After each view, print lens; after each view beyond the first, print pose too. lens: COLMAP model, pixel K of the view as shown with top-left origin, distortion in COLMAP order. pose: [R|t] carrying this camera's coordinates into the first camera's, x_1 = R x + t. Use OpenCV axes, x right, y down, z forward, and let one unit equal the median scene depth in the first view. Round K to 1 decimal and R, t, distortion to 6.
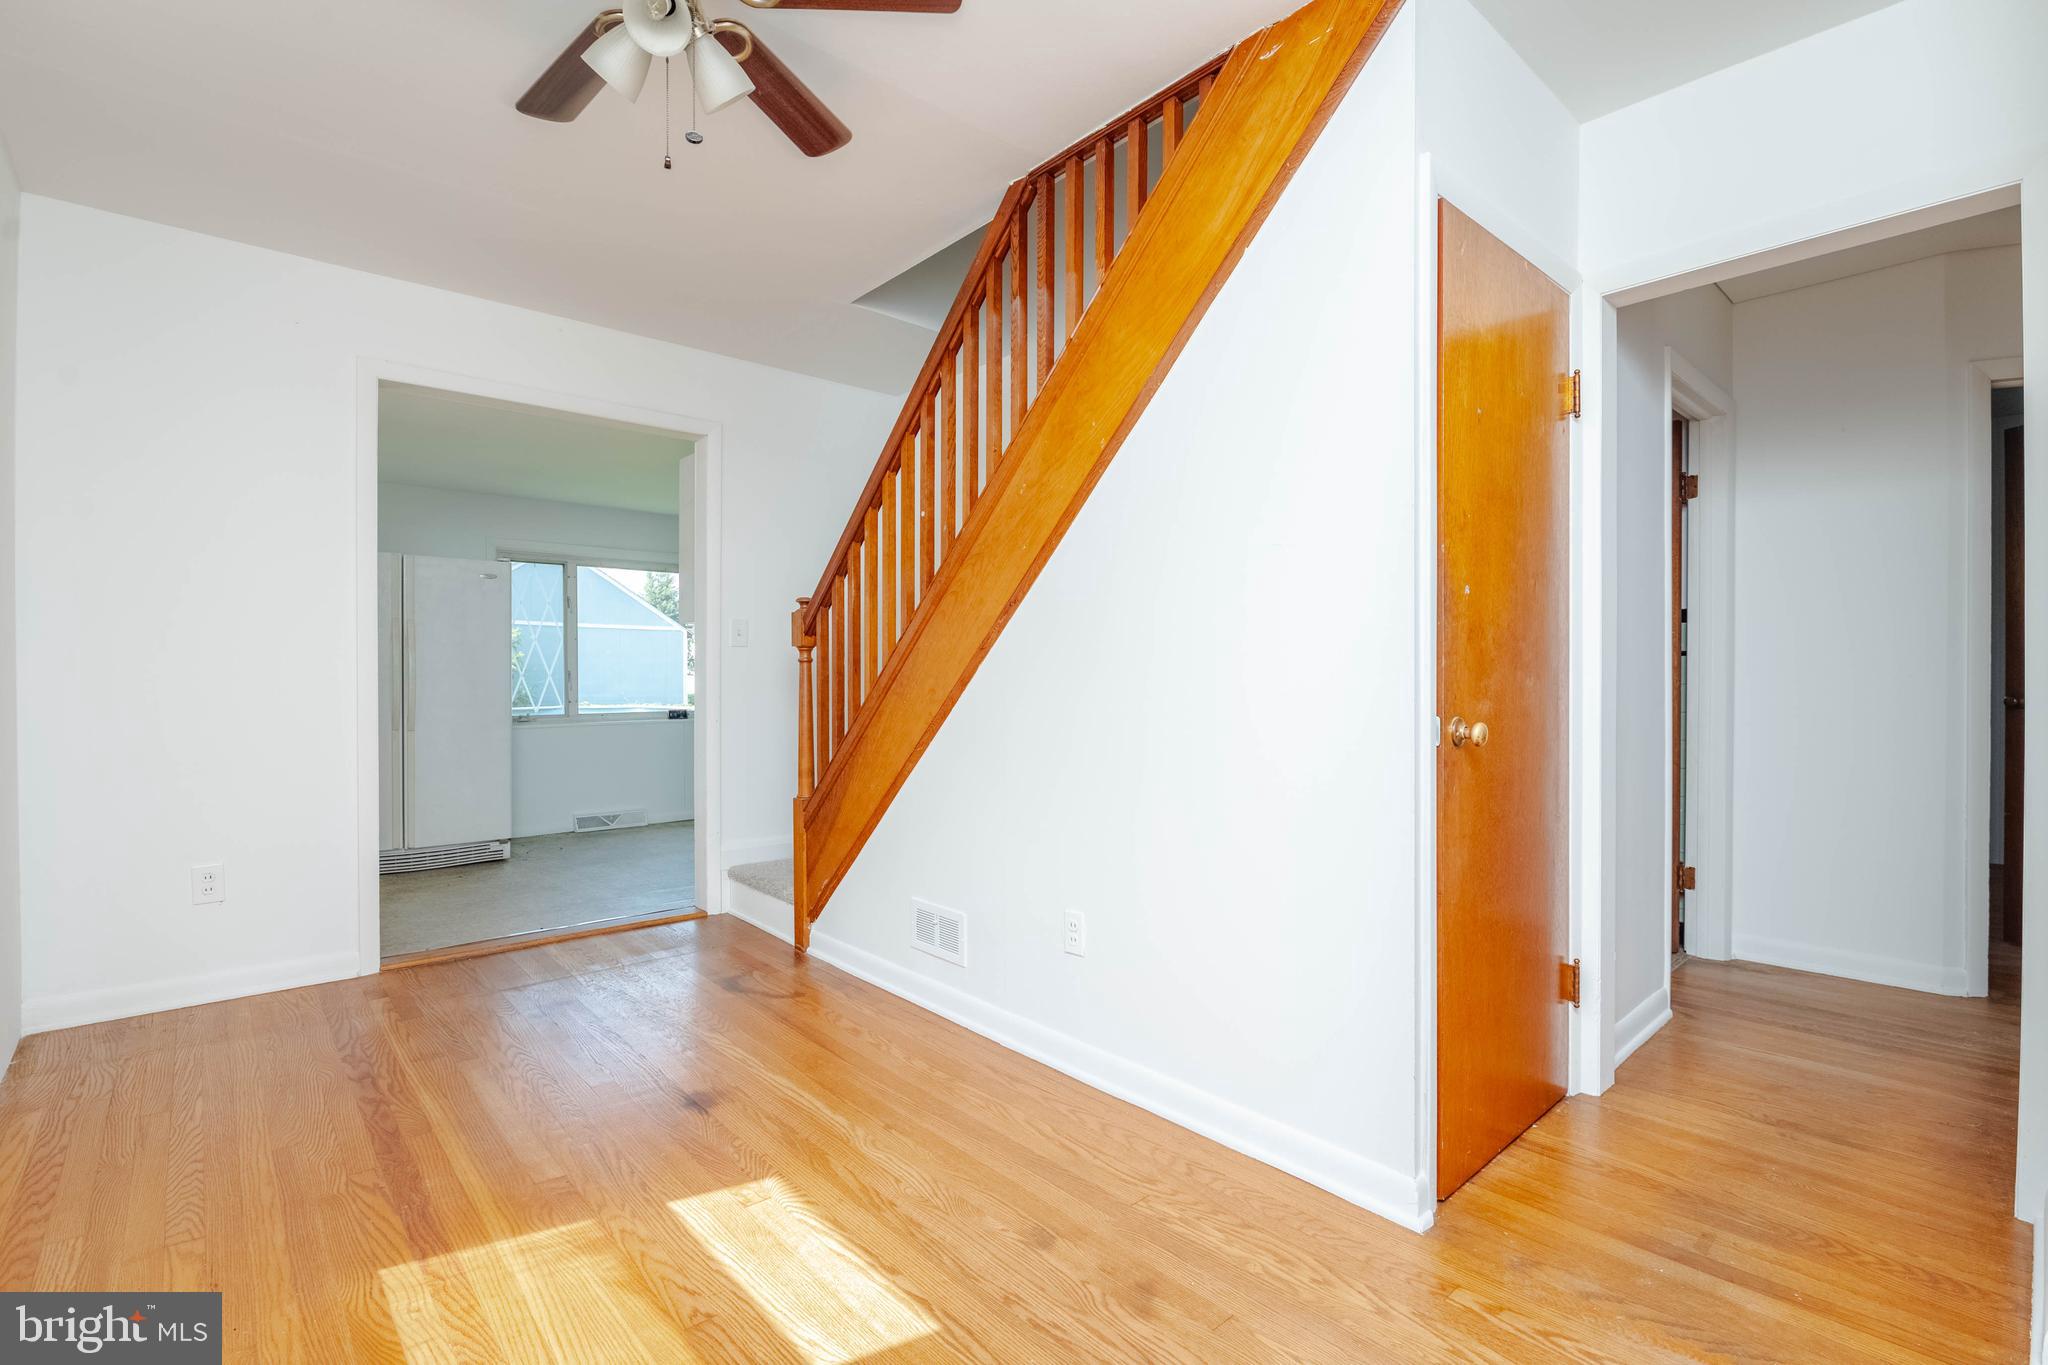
lens RADIAL K [[939.4, 0, 1038.0], [0, 939.4, 677.8], [0, 0, 1]] dist [-0.002199, -0.000945]
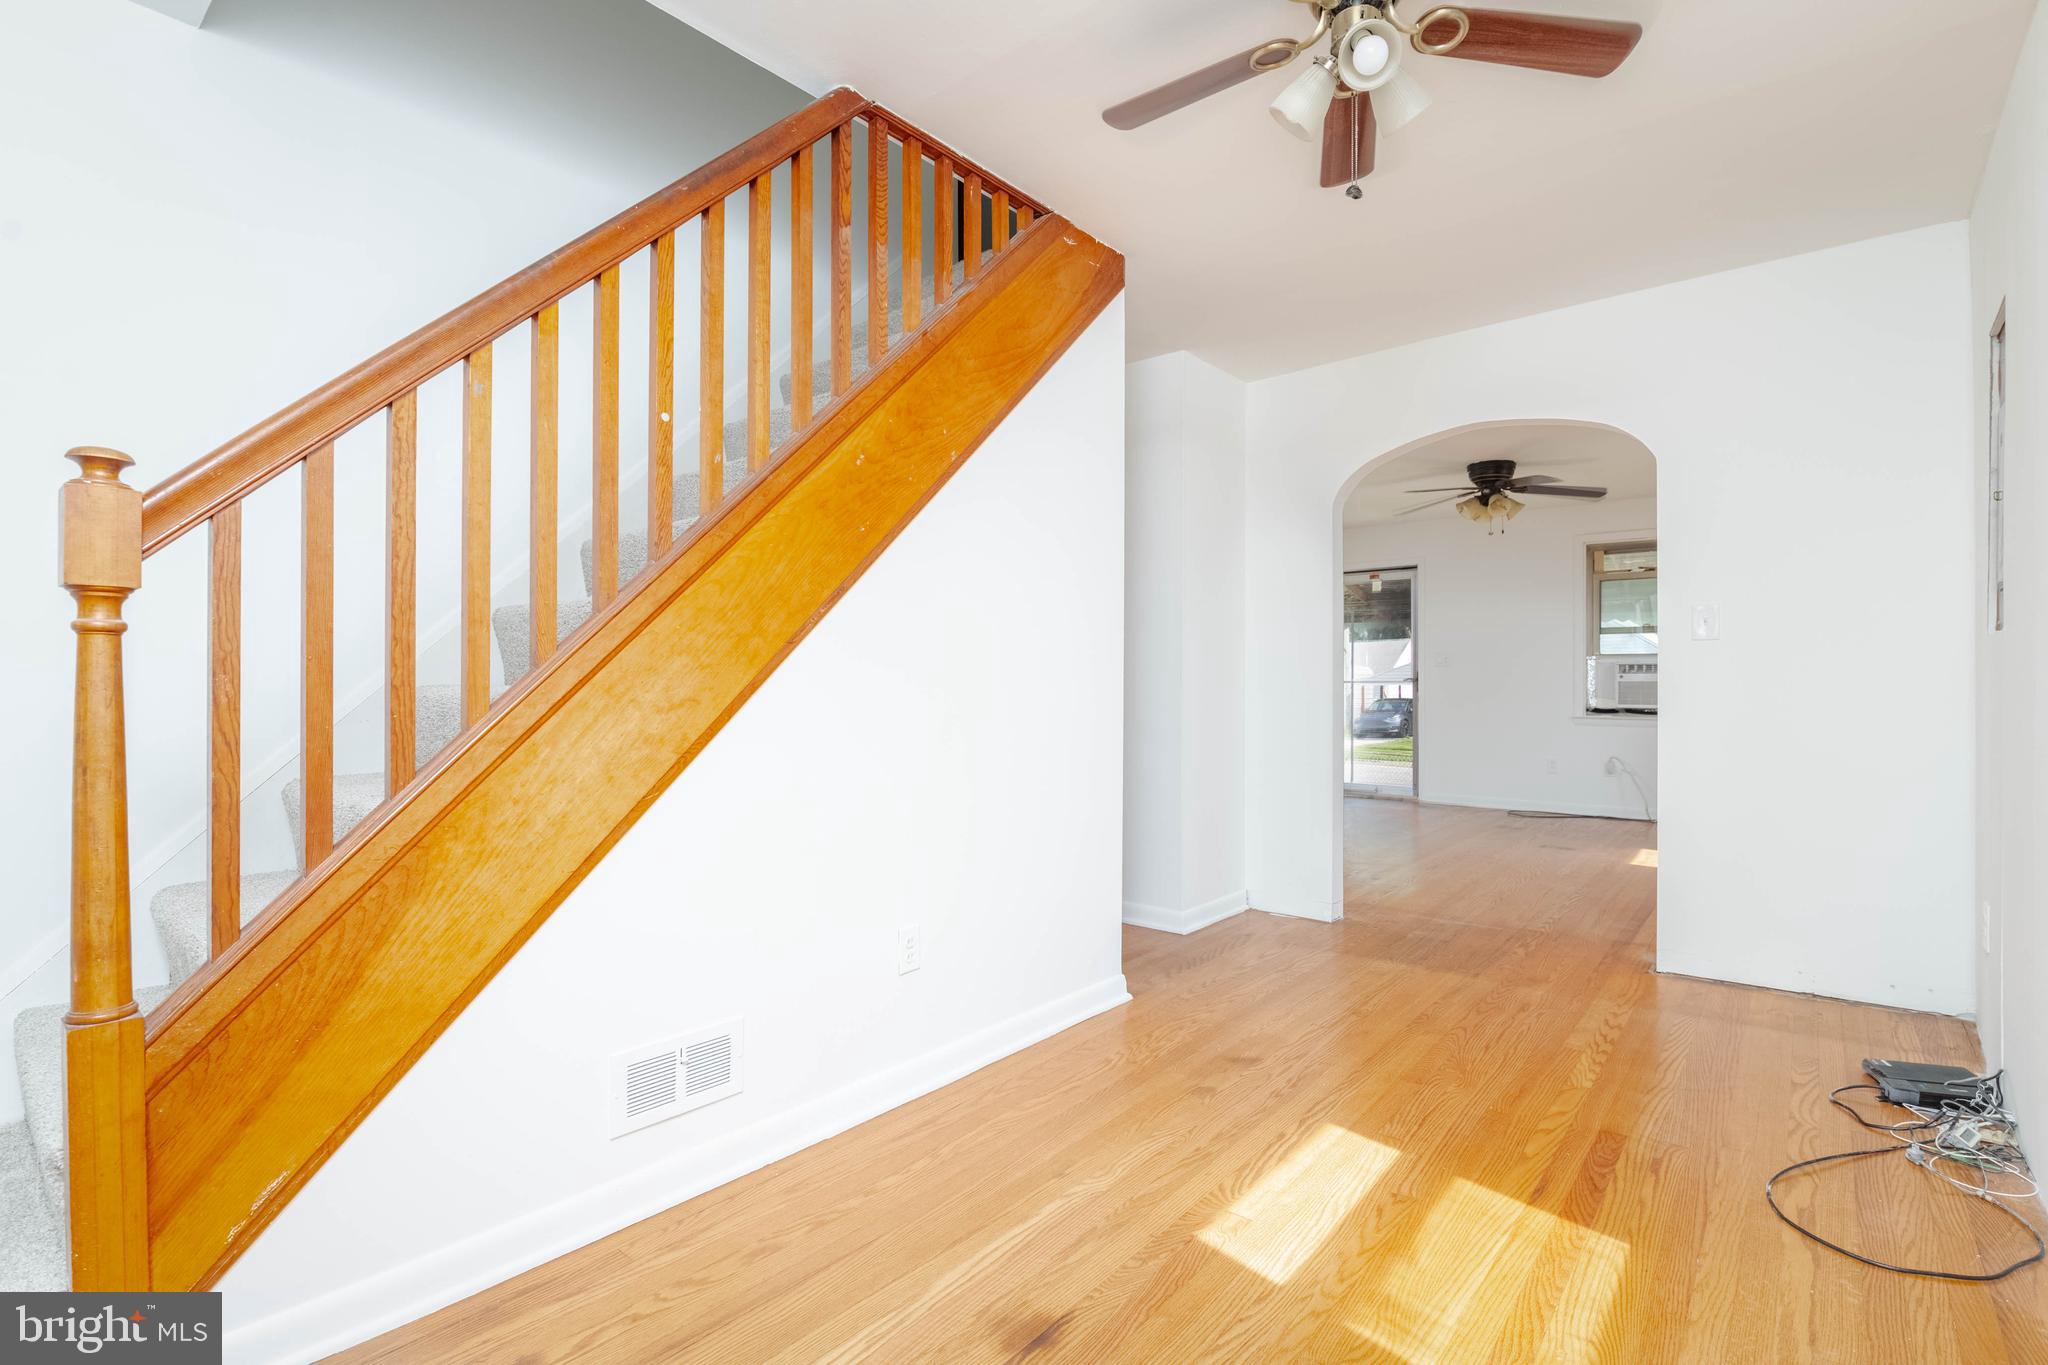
lens RADIAL K [[975.7, 0, 1024.0], [0, 975.7, 682.5], [0, 0, 1]] dist [0.000109, -0.000115]
pose [[-0.153266, 0.004628, 0.988174, -0.973797], [0.002744, 0.999987, -0.004258, 0.005899], [-0.988181, 0.002059, -0.153277, 1.054425]]
